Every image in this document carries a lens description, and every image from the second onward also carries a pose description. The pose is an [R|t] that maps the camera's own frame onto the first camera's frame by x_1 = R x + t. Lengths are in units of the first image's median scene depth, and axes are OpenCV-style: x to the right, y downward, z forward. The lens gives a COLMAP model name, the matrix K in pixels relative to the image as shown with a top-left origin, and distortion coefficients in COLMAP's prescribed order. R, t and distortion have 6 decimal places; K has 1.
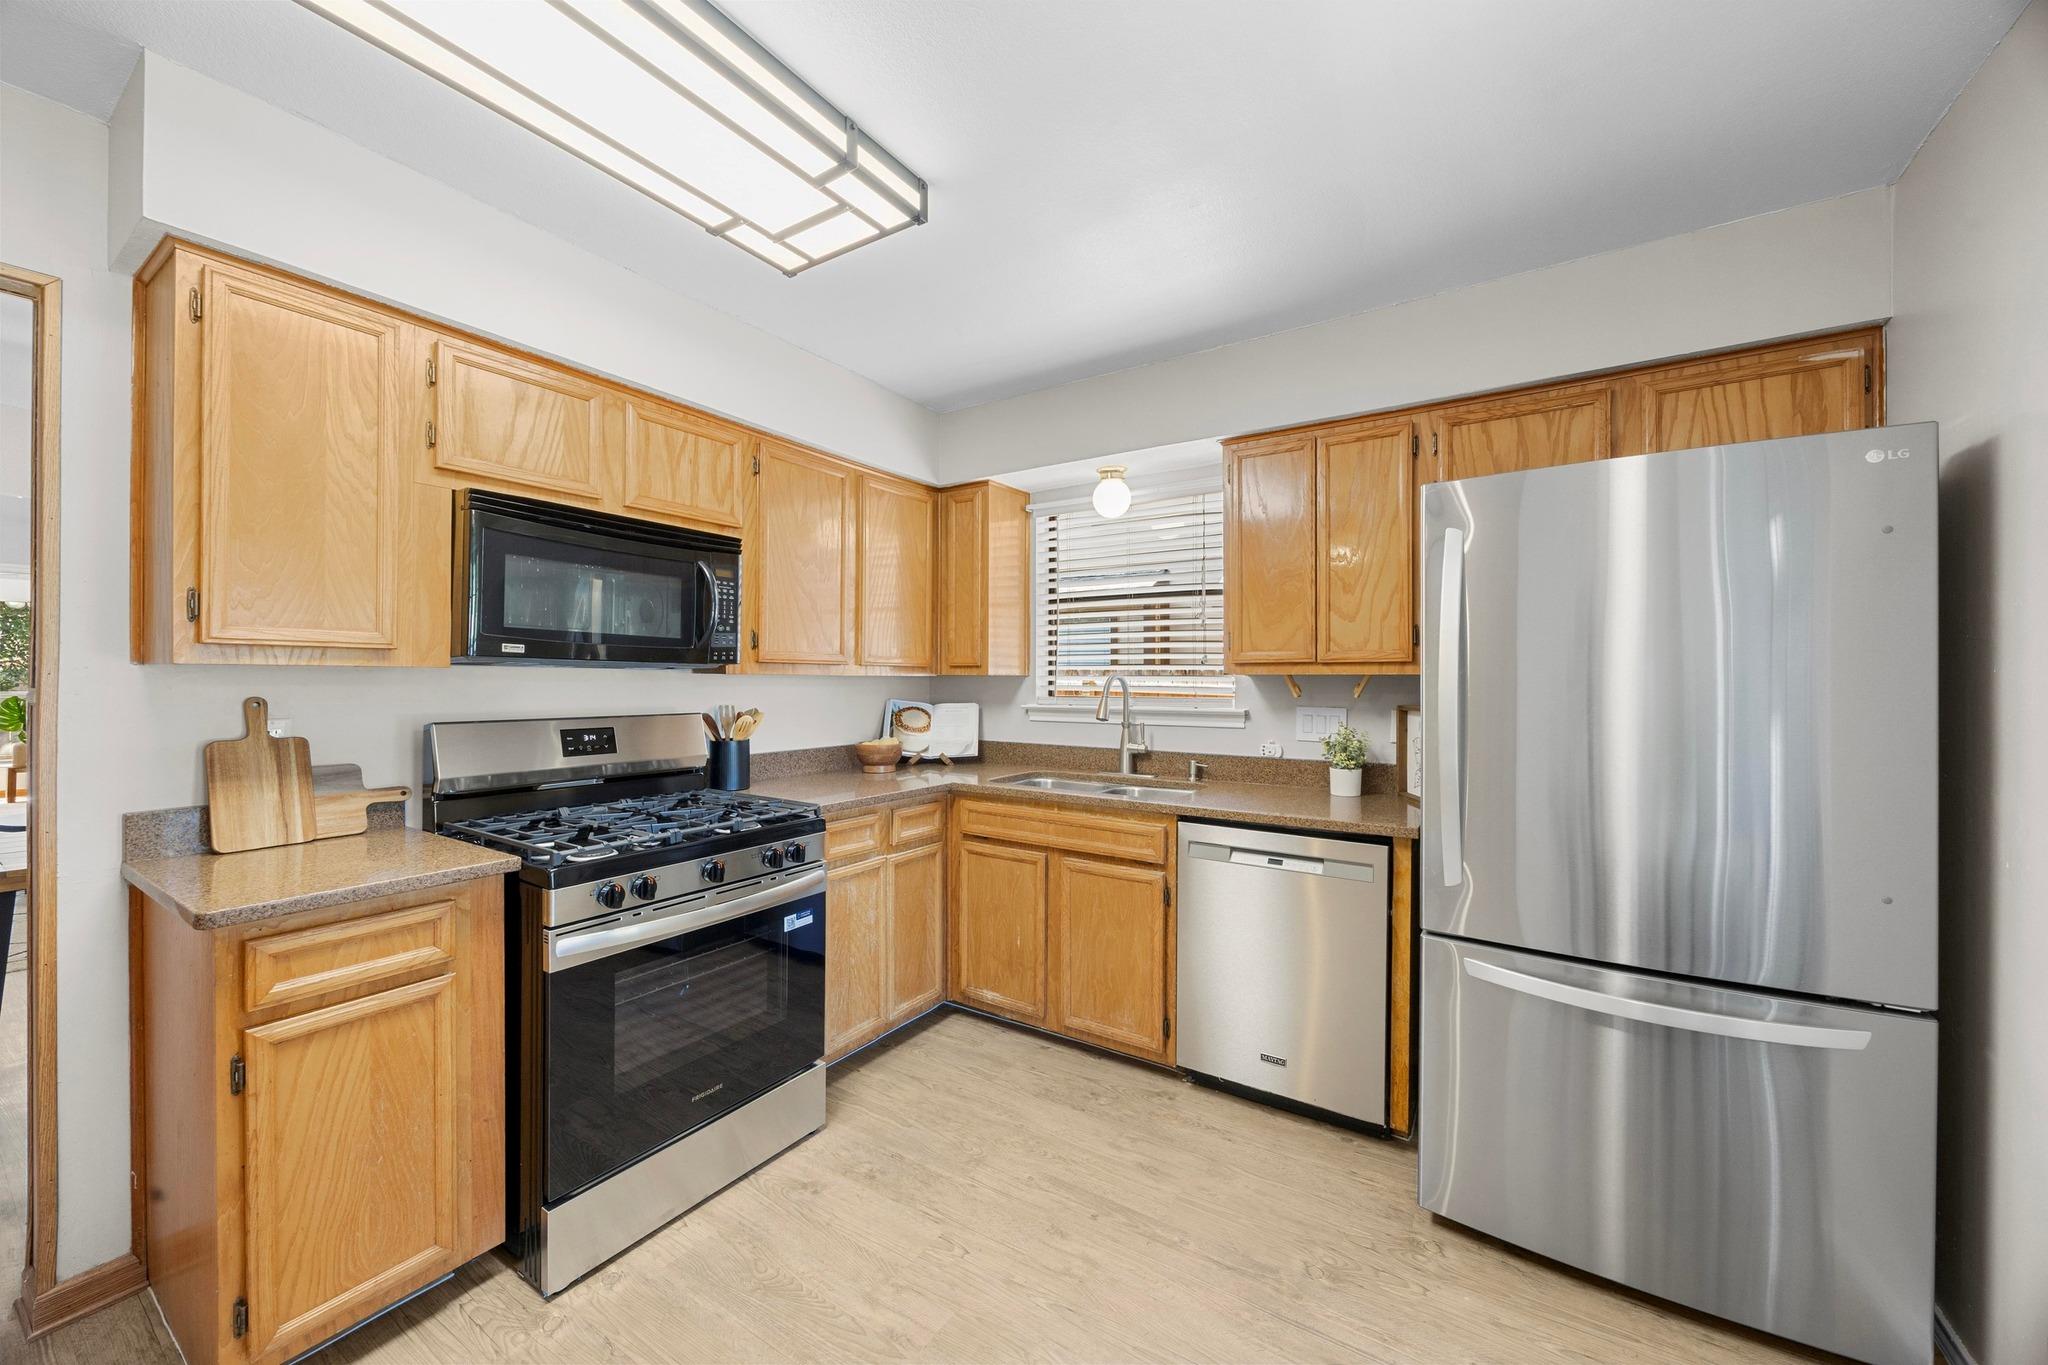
lens RADIAL K [[774.5, 0, 1015.9], [0, 774.5, 680.8], [0, 0, 1]] dist [-0.004388, 0.000633]
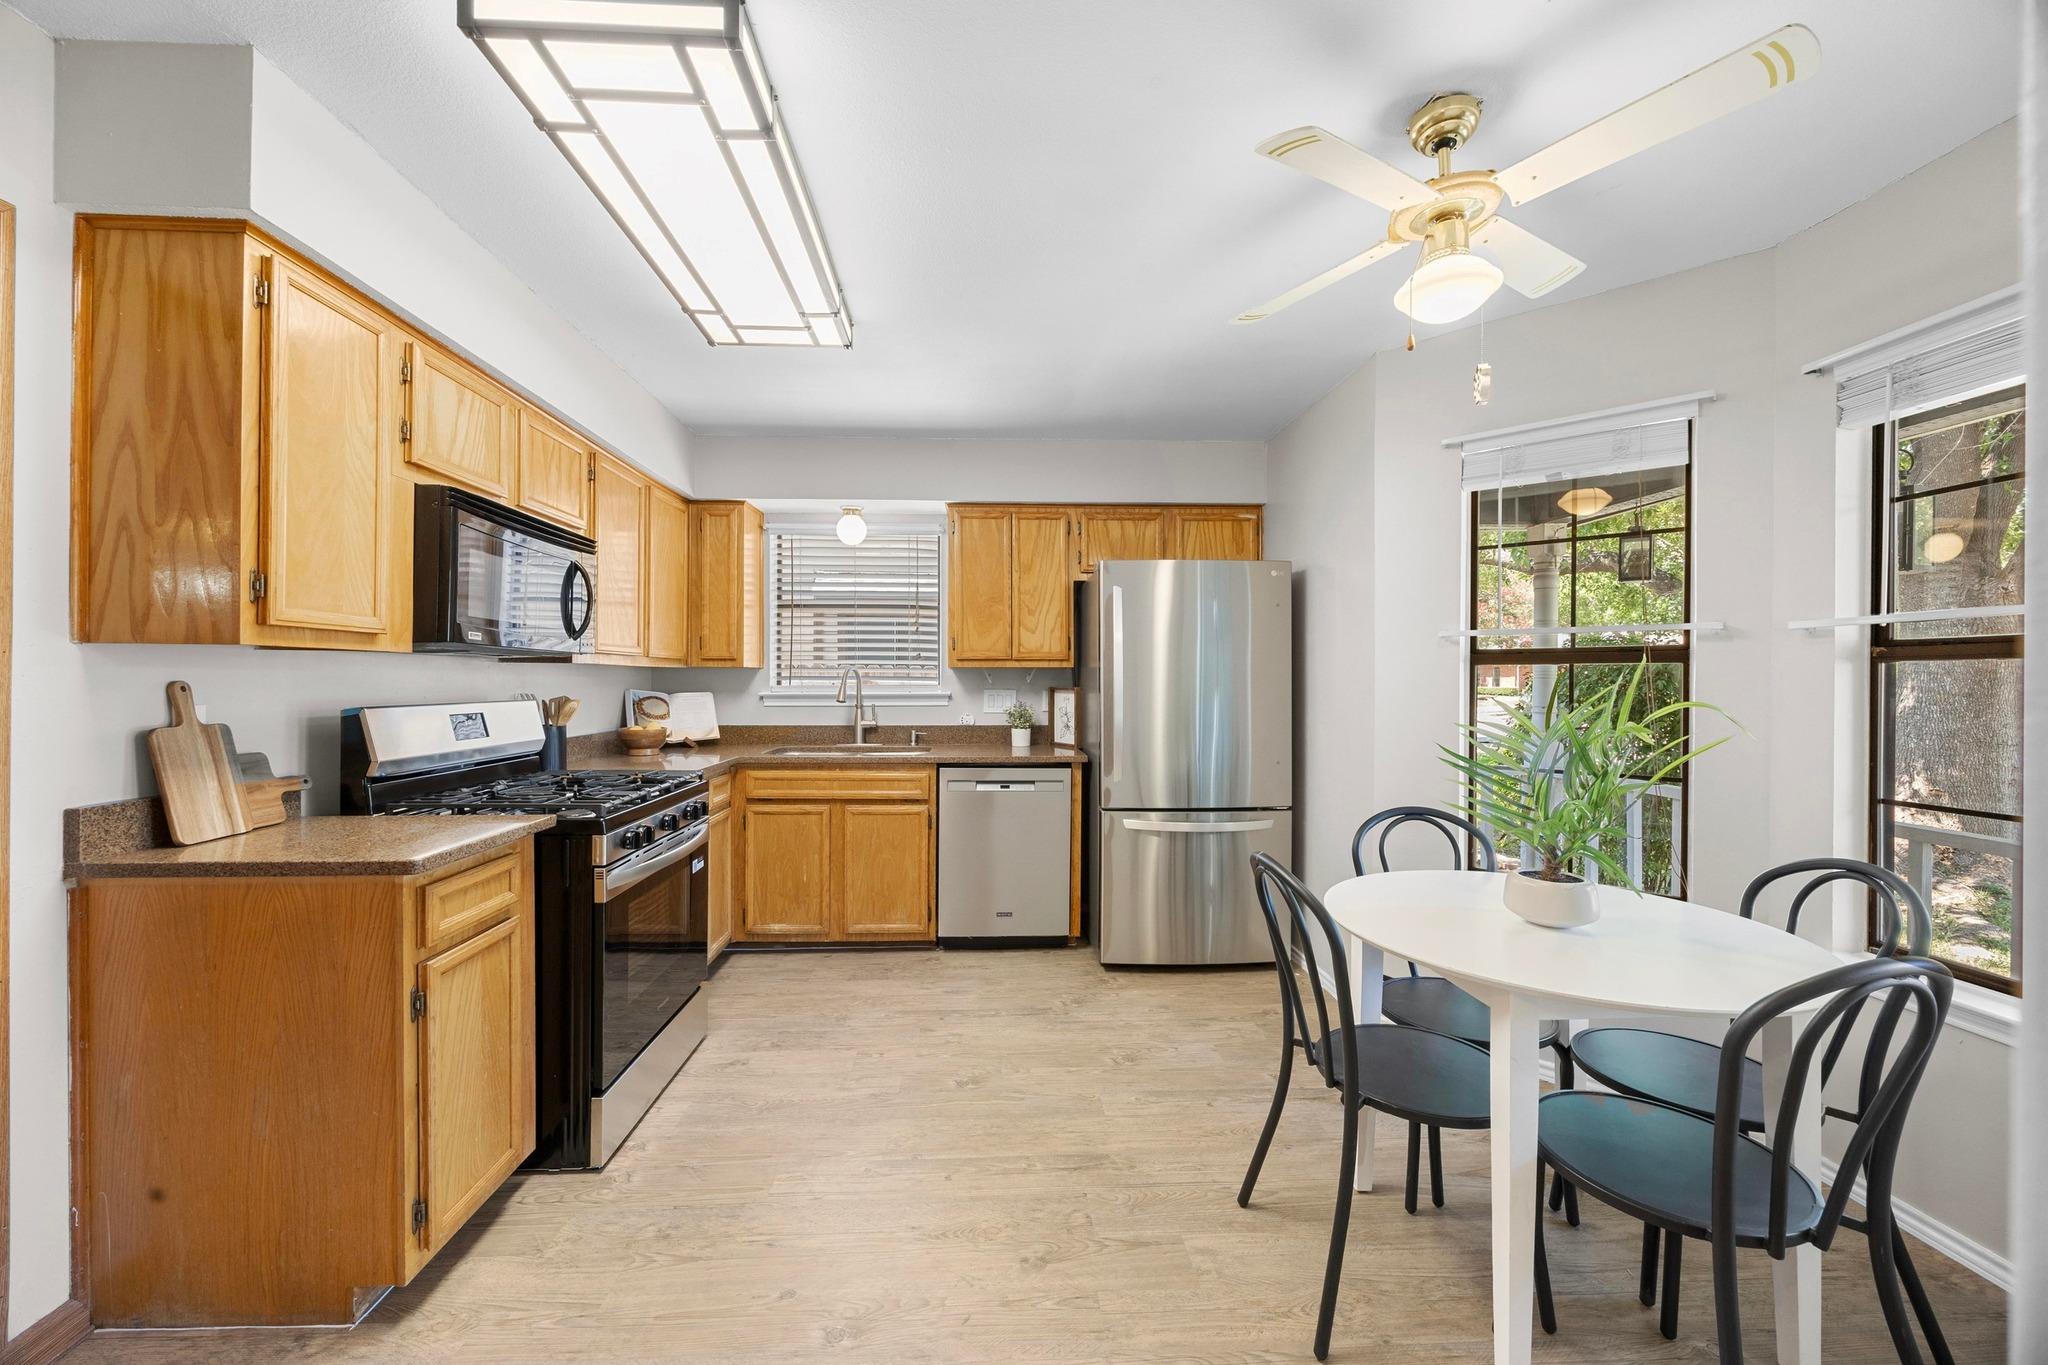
lens RADIAL K [[774.5, 0, 1015.9], [0, 774.5, 680.8], [0, 0, 1]] dist [-0.004388, 0.000633]
pose [[0.806736, -0.003675, 0.590901, -0.547385], [0.002729, 0.999993, 0.002495, 0.016241], [-0.590906, -0.000400, 0.806740, -0.260110]]
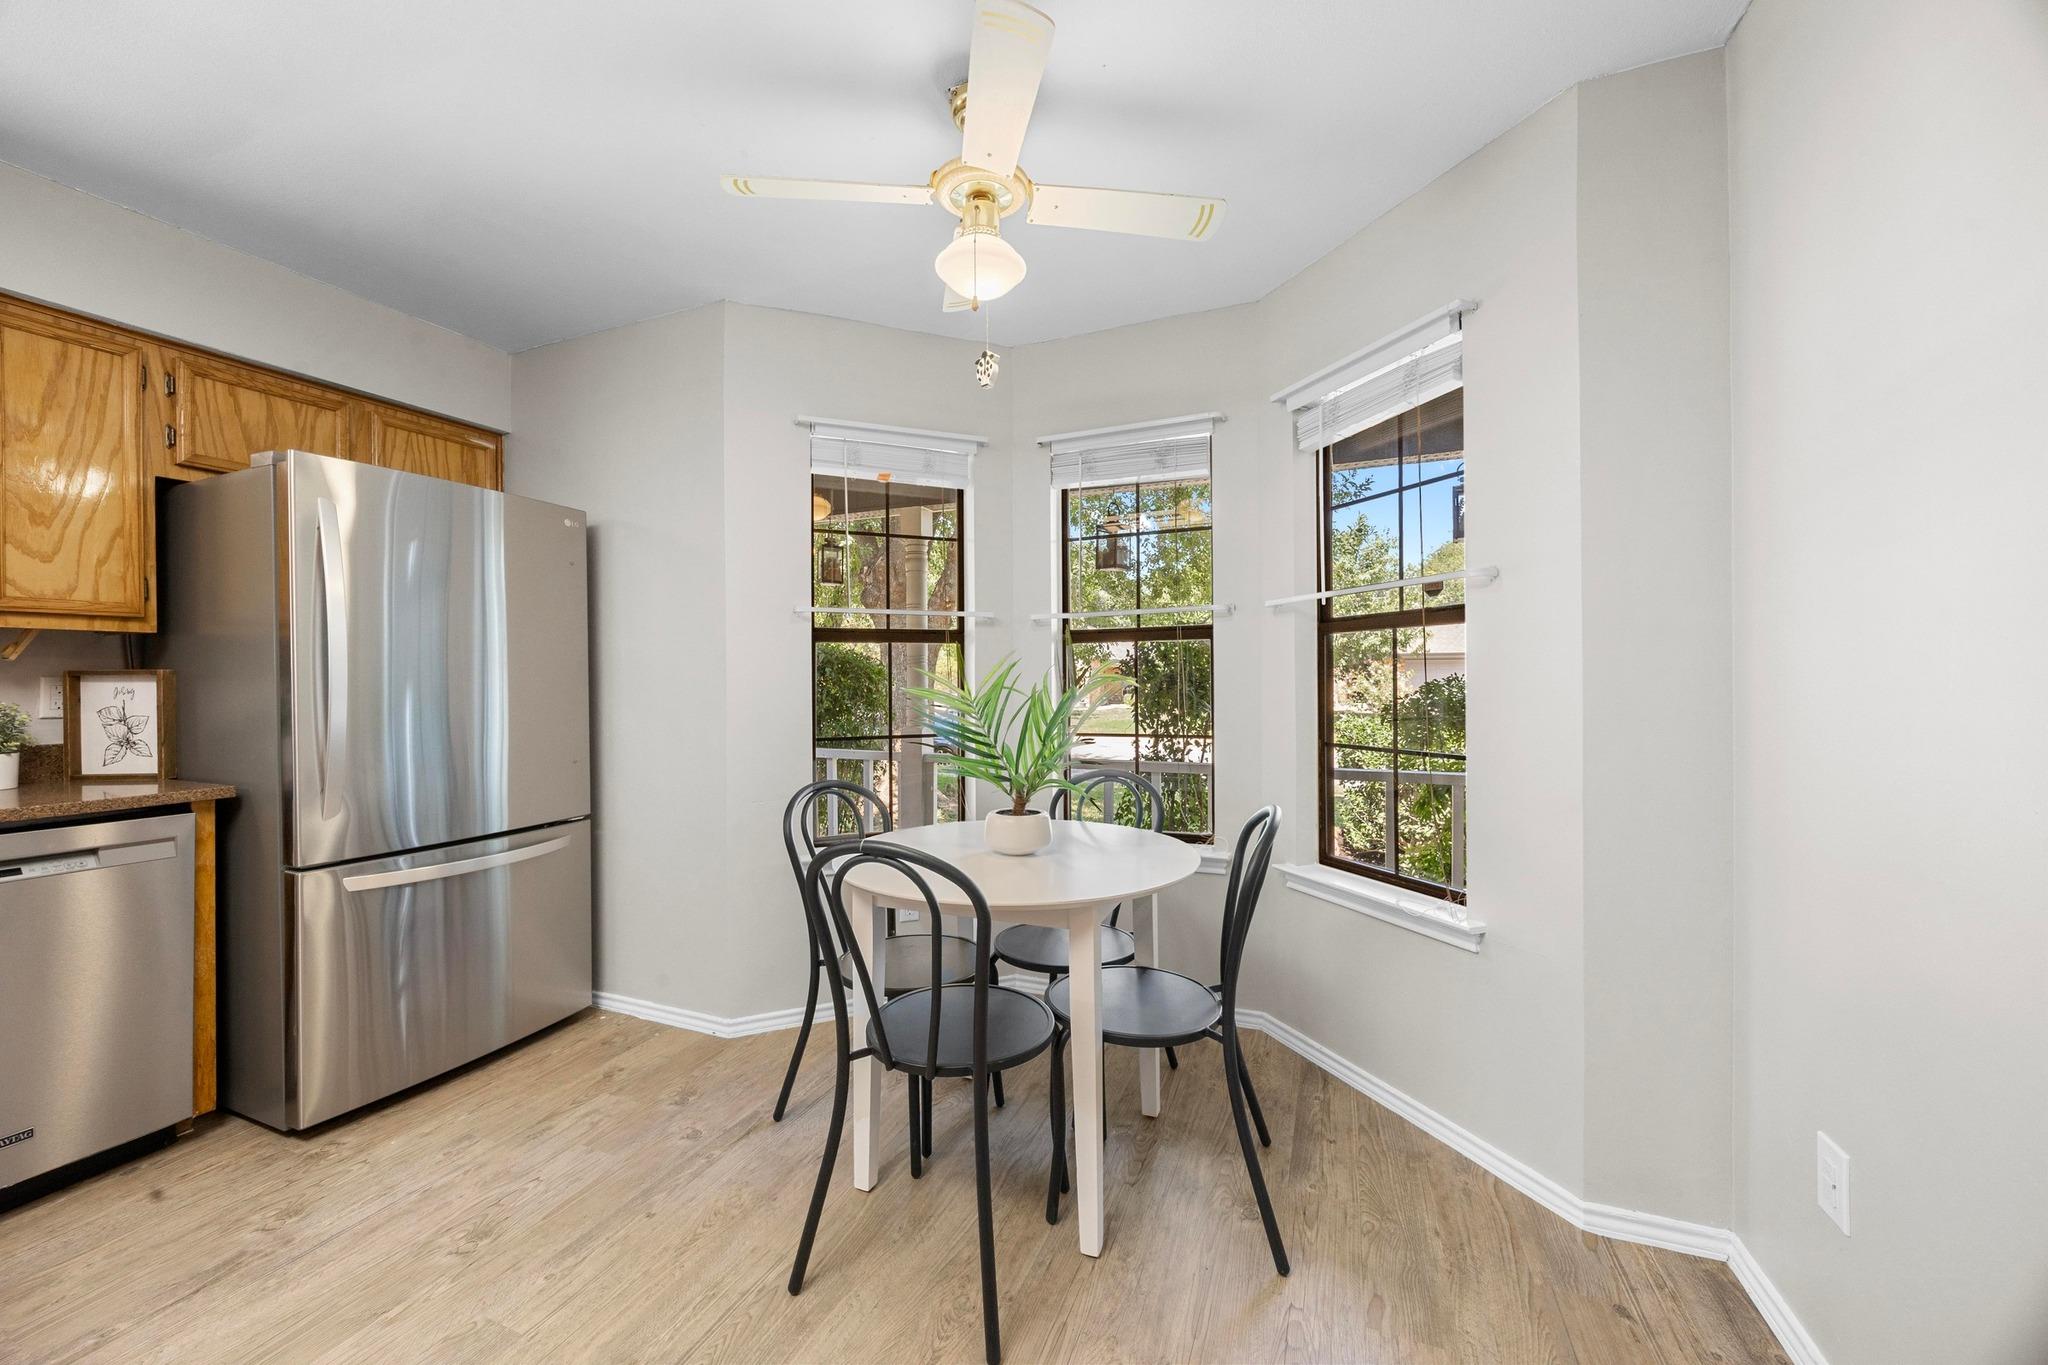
lens RADIAL K [[774.5, 0, 1015.9], [0, 774.5, 680.8], [0, 0, 1]] dist [-0.004388, 0.000633]
pose [[-0.183006, -0.003615, 0.983105, -0.547537], [0.010021, 0.999934, 0.005542, 0.053086], [-0.983061, 0.010866, -0.182957, 0.174369]]
